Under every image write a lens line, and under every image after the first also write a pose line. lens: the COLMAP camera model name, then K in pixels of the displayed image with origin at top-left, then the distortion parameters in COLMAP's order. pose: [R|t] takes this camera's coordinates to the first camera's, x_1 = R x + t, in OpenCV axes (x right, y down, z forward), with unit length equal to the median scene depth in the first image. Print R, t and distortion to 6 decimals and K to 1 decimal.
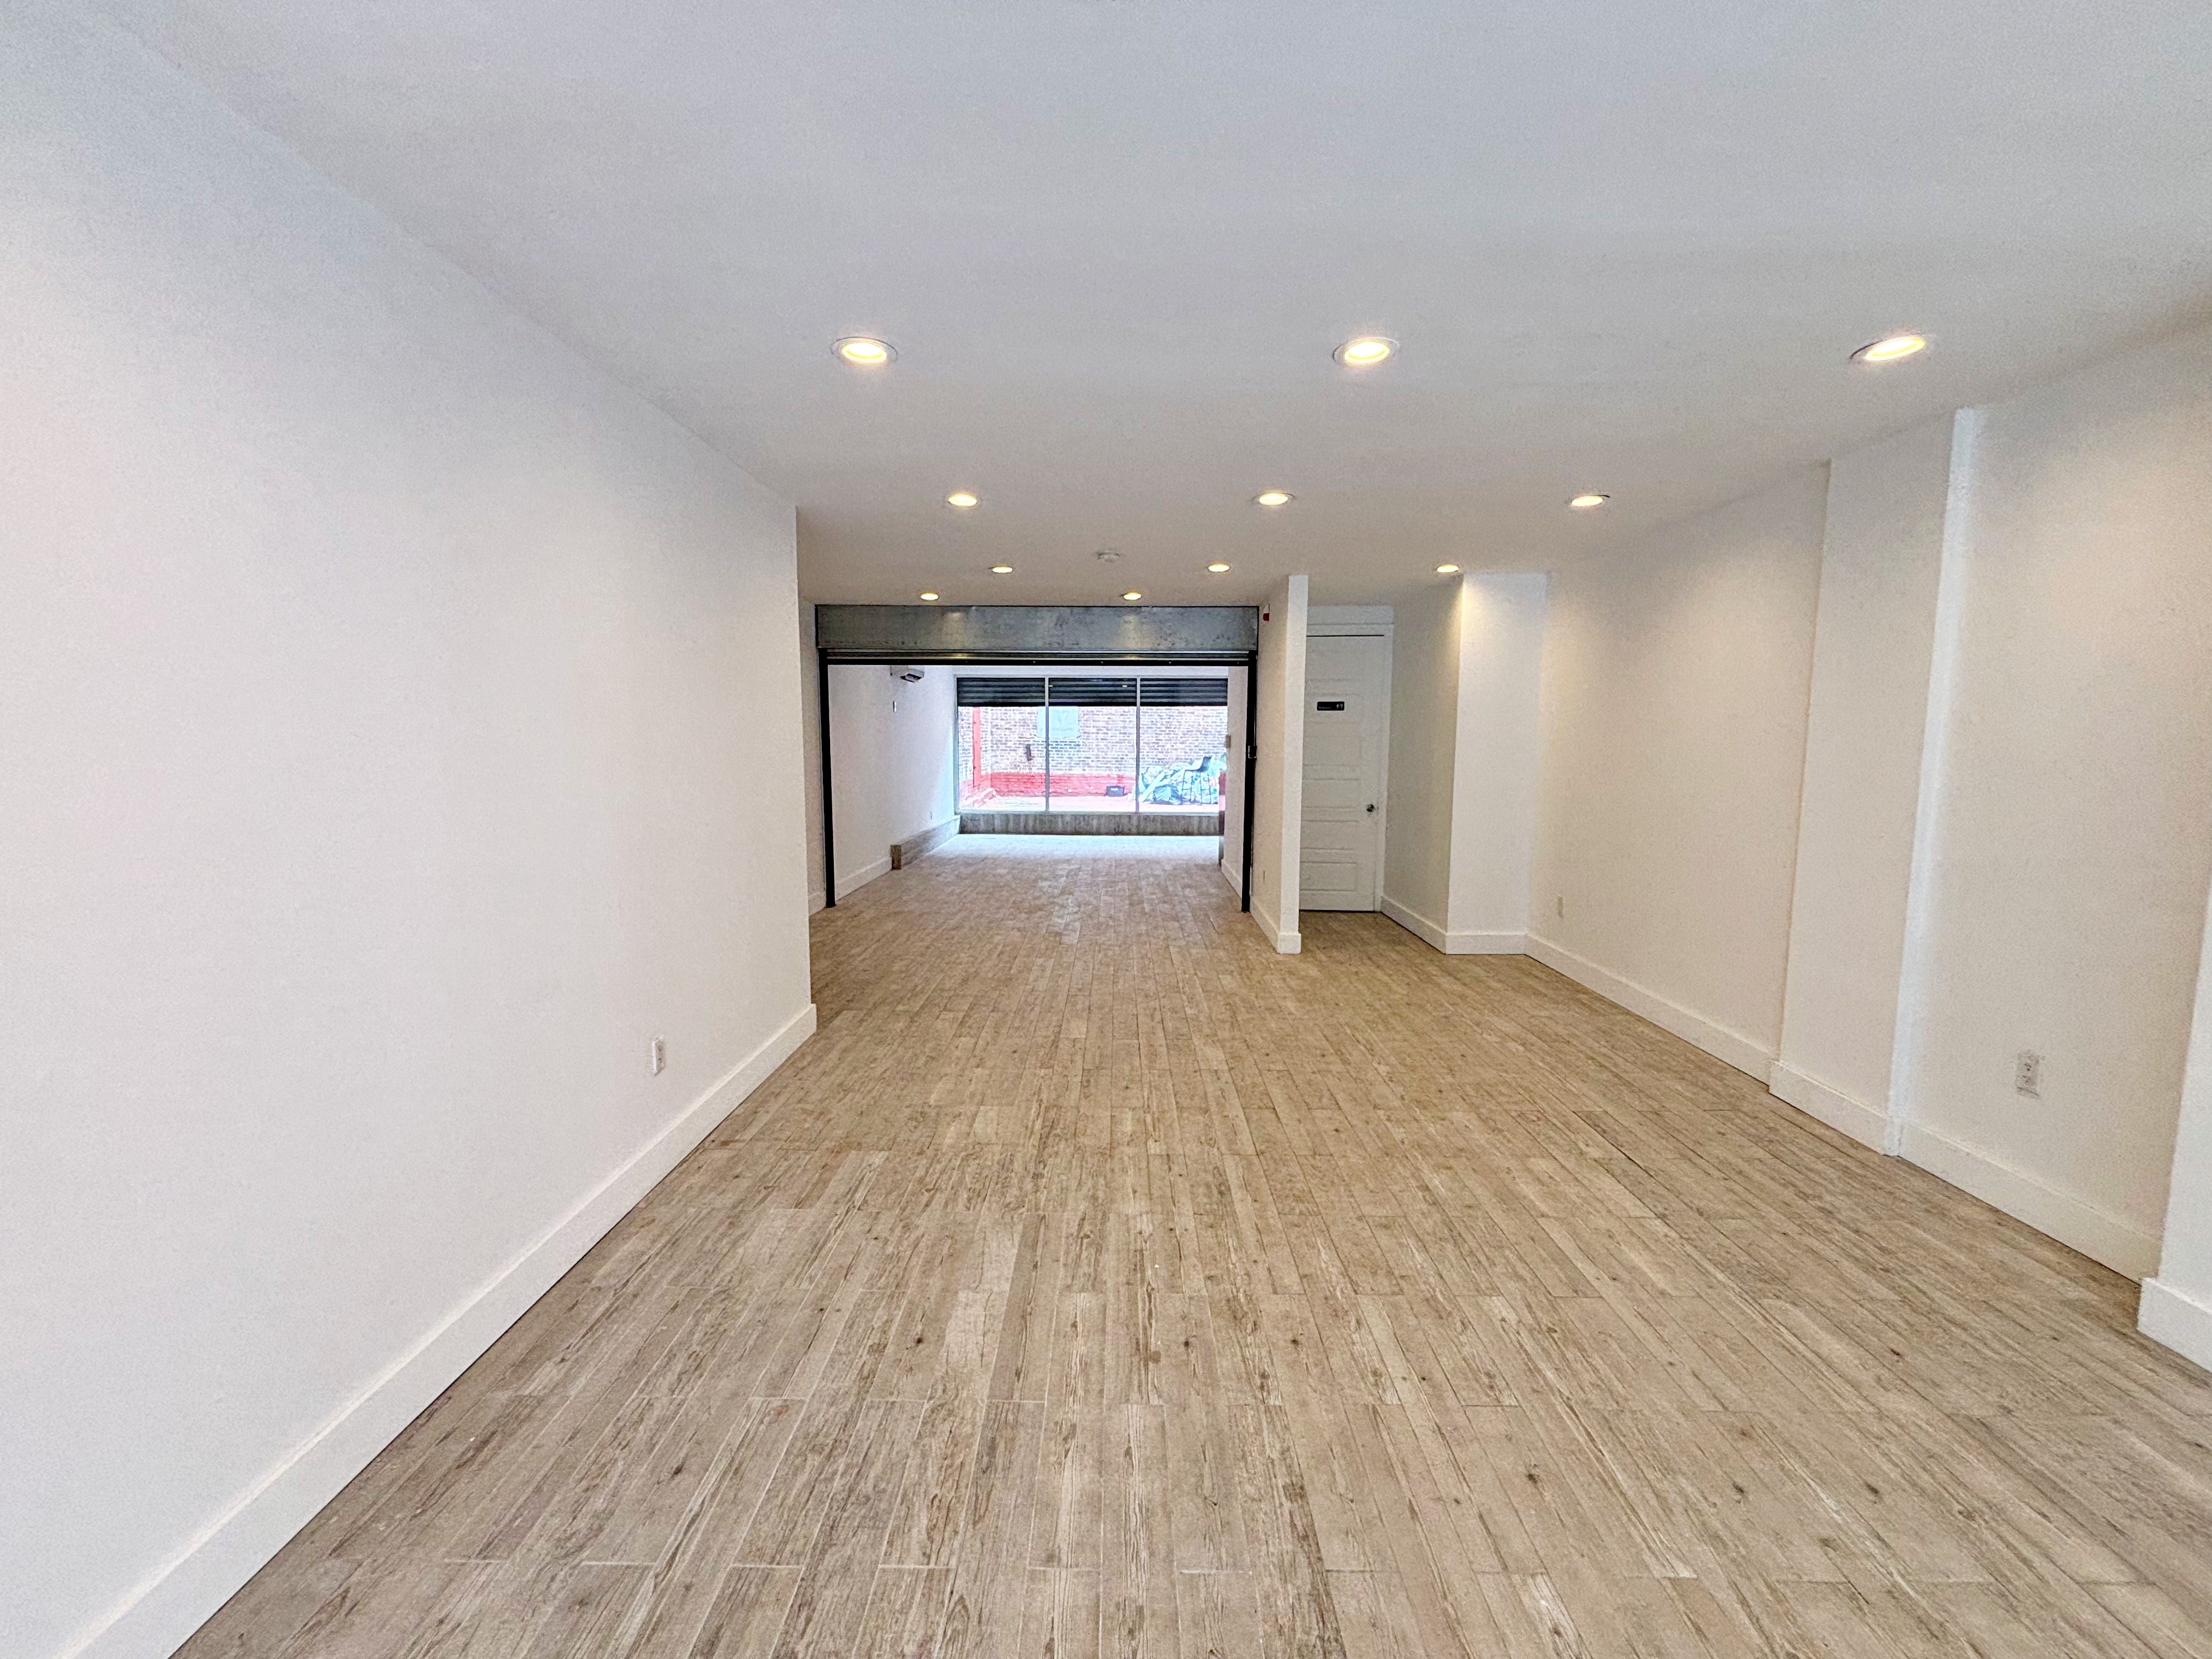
lens RADIAL K [[885.1, 0, 1126.7], [0, 885.1, 837.4], [0, 0, 1]] dist [0.000626, 0.001524]
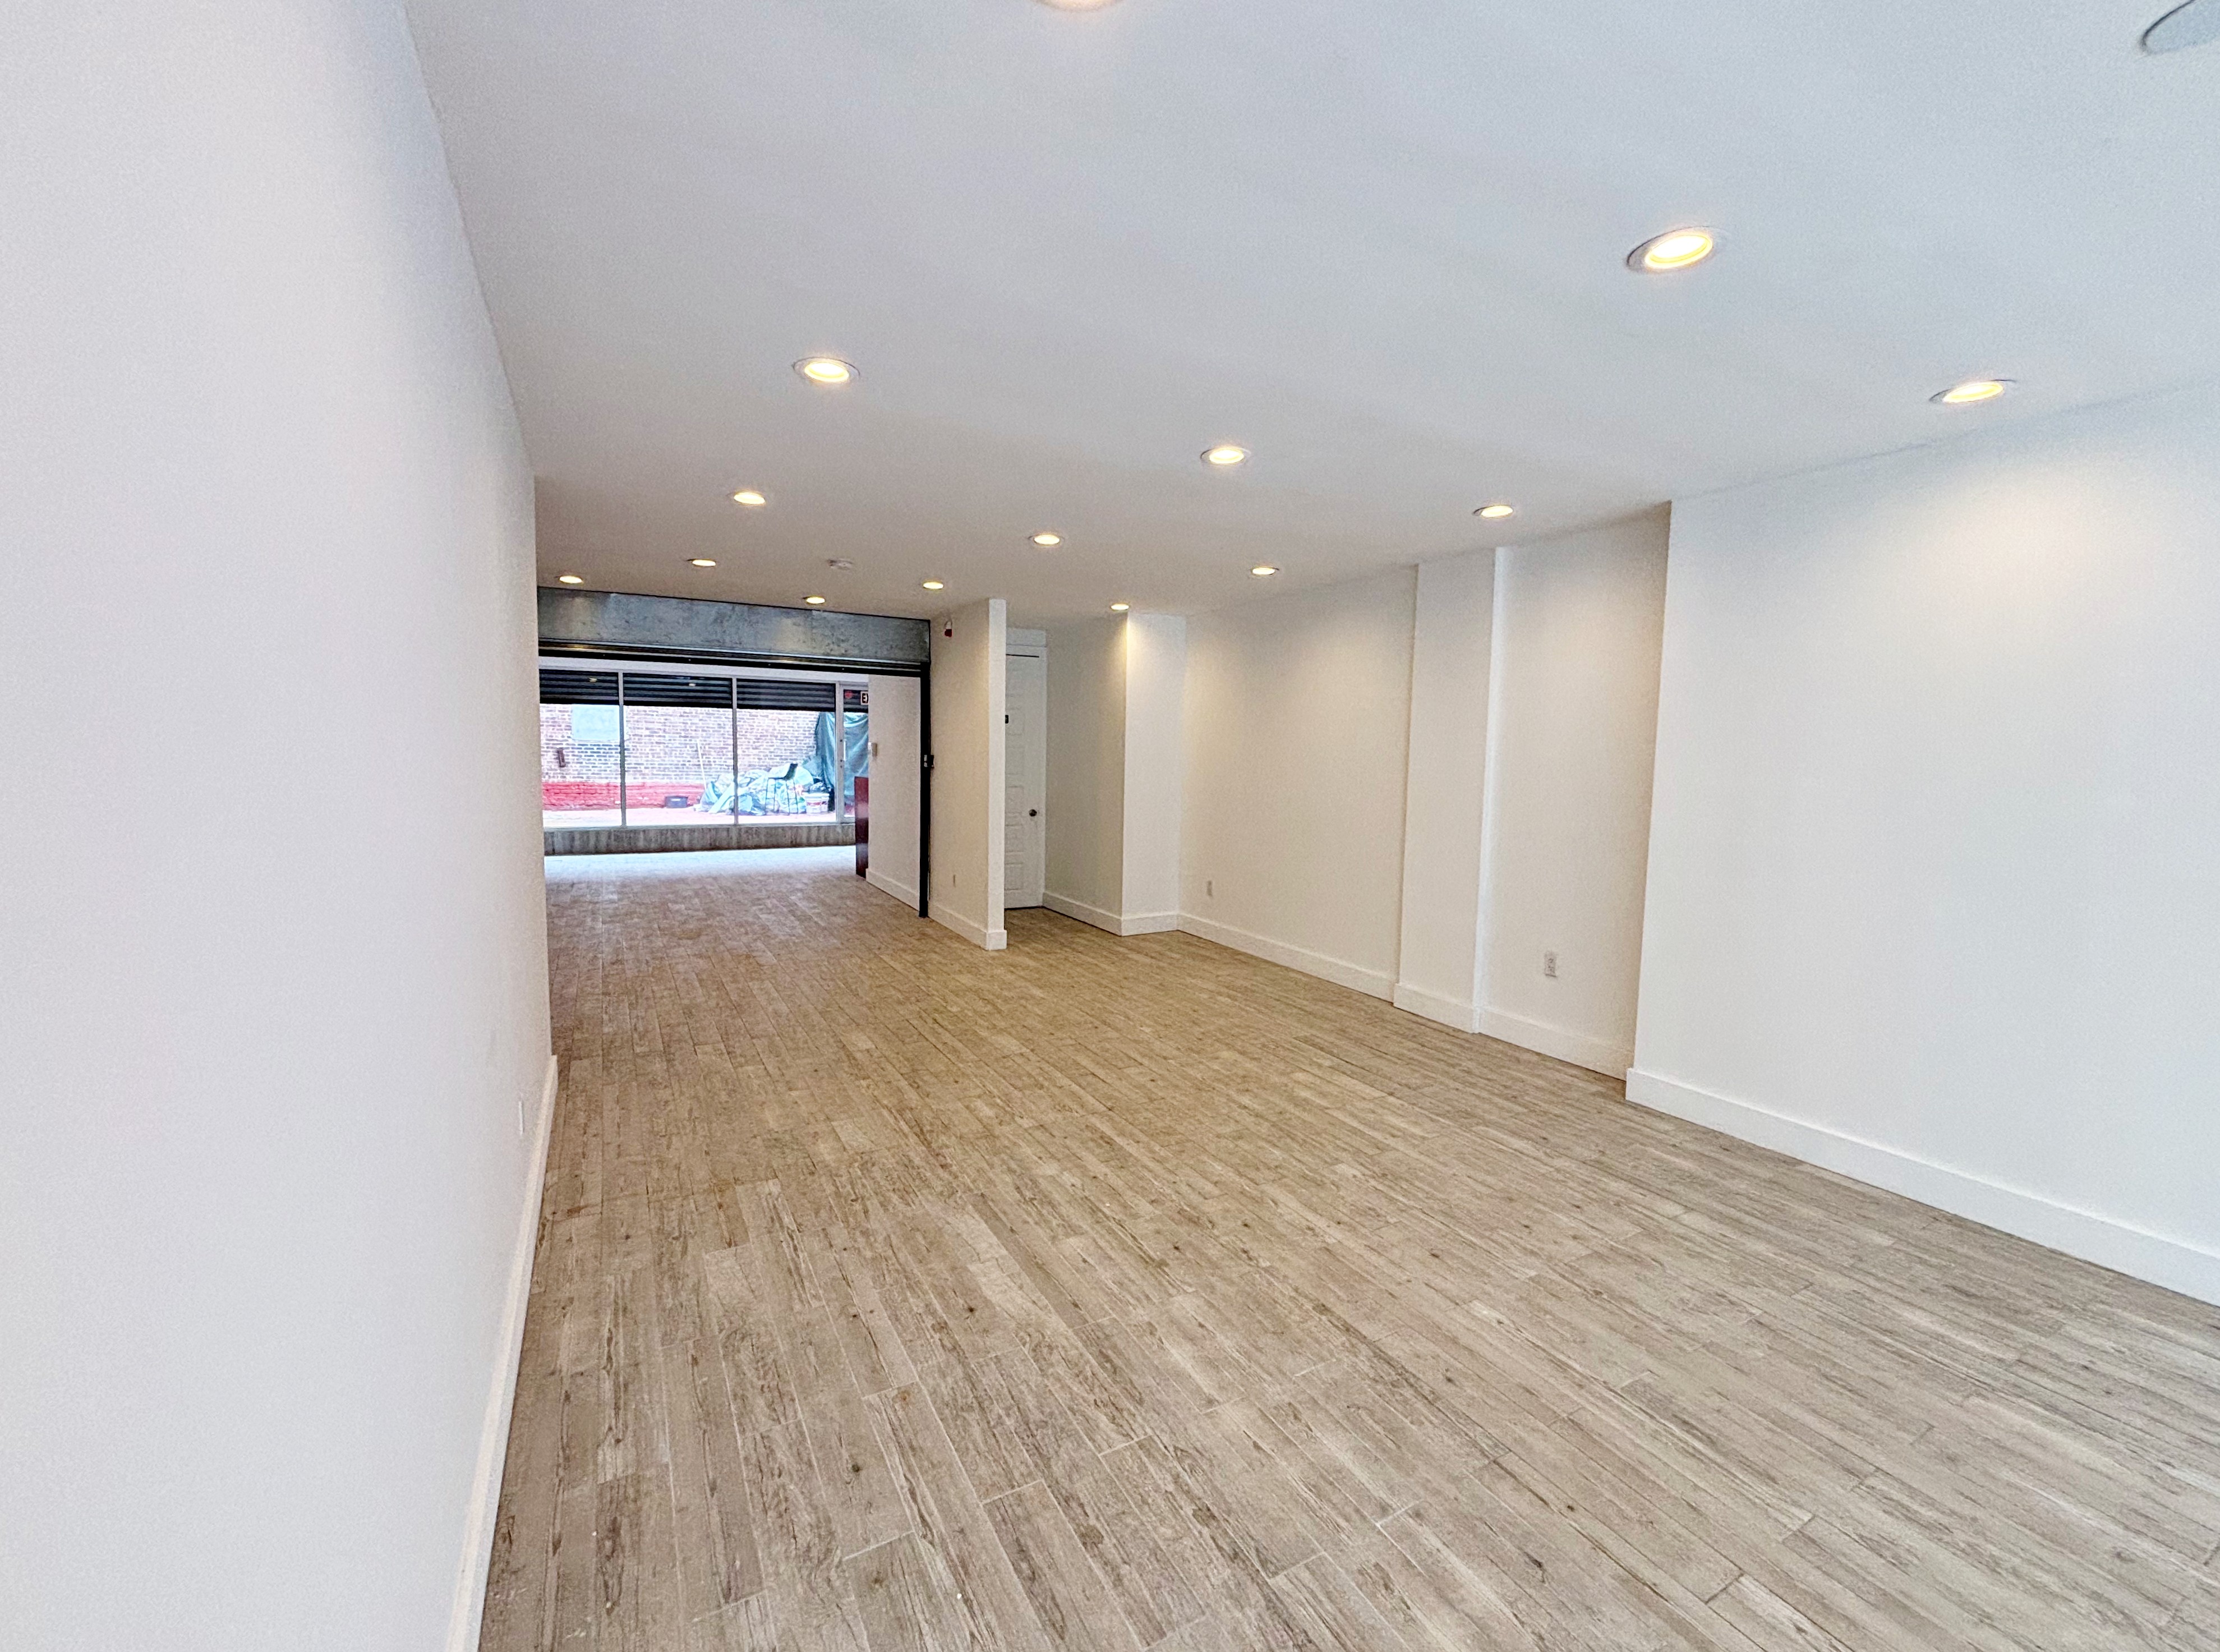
lens RADIAL K [[888.4, 0, 1121.5], [0, 888.4, 846.4], [0, 0, 1]] dist [0.000626, 0.001524]
pose [[0.871352, -0.041792, 0.488876, -0.450085], [0.040674, 0.999089, 0.012912, -0.004028], [-0.488970, 0.008634, 0.872258, -0.034570]]
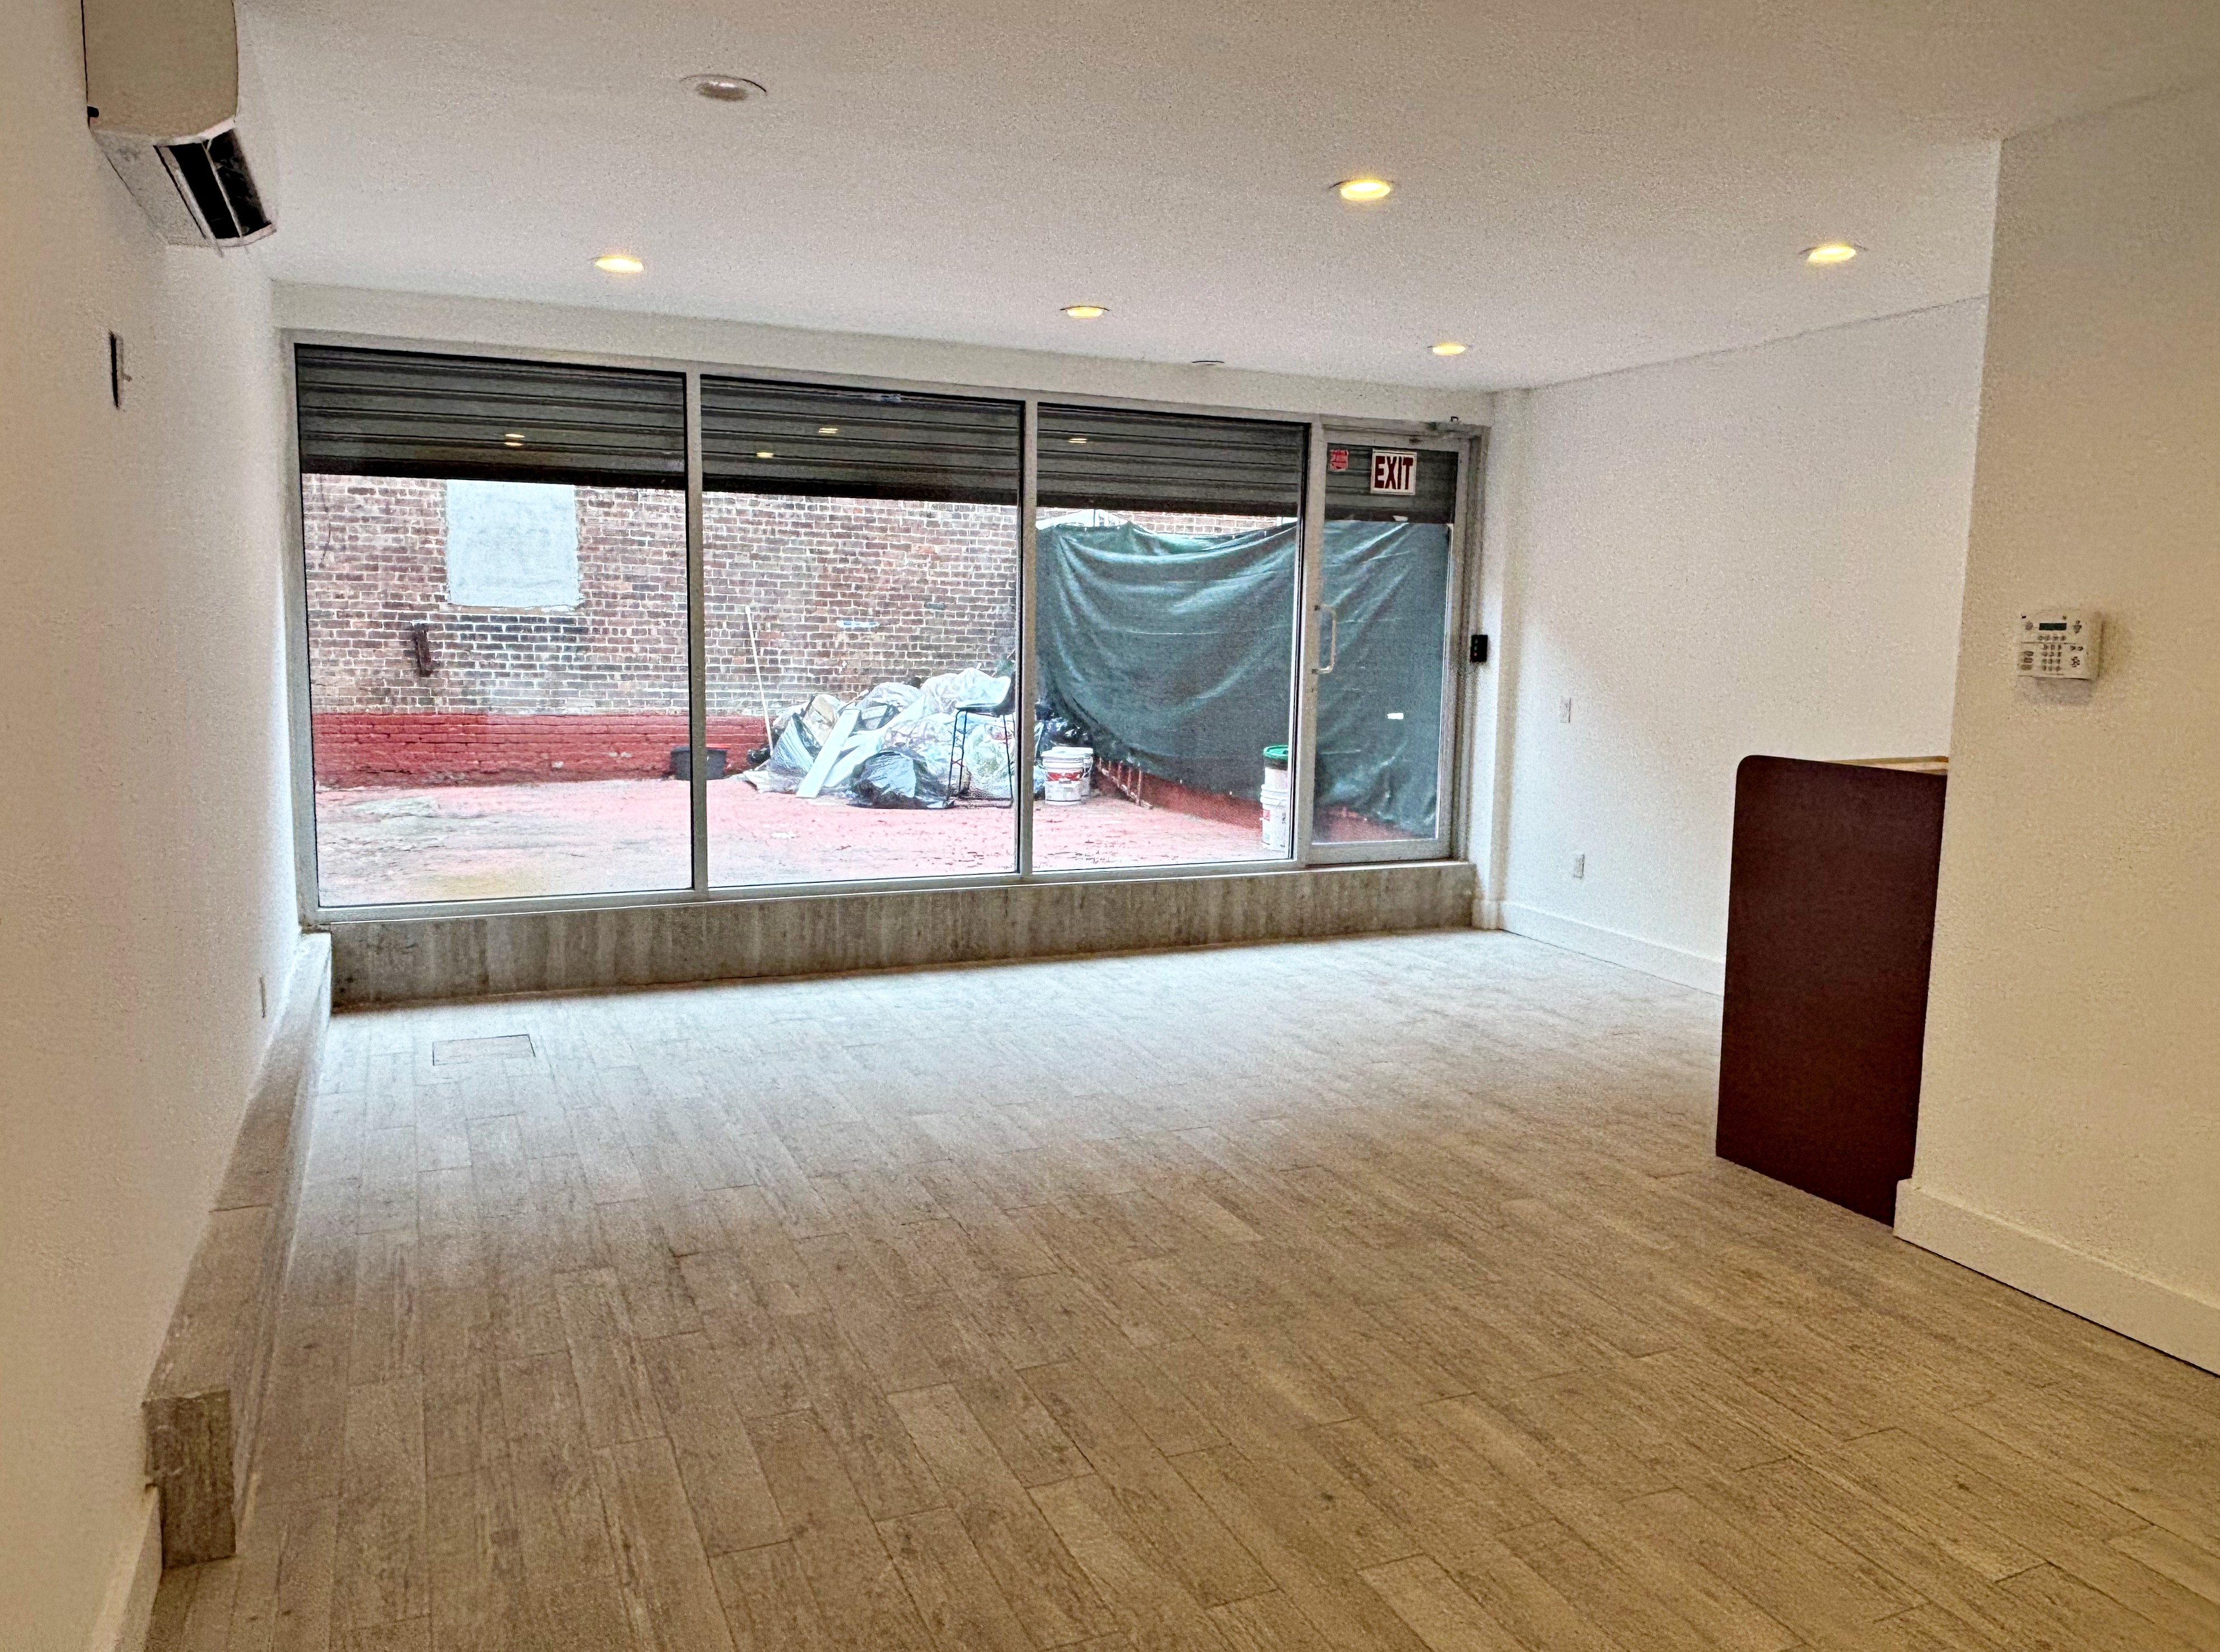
lens RADIAL K [[1576.9, 0, 1133.4], [0, 1576.9, 813.3], [0, 0, 1]] dist [0.037755, -0.030129]
pose [[0.913491, -0.036078, 0.405256, -0.795825], [0.030475, 0.999330, 0.020273, -0.287716], [-0.405716, -0.006169, 0.913979, 2.539296]]
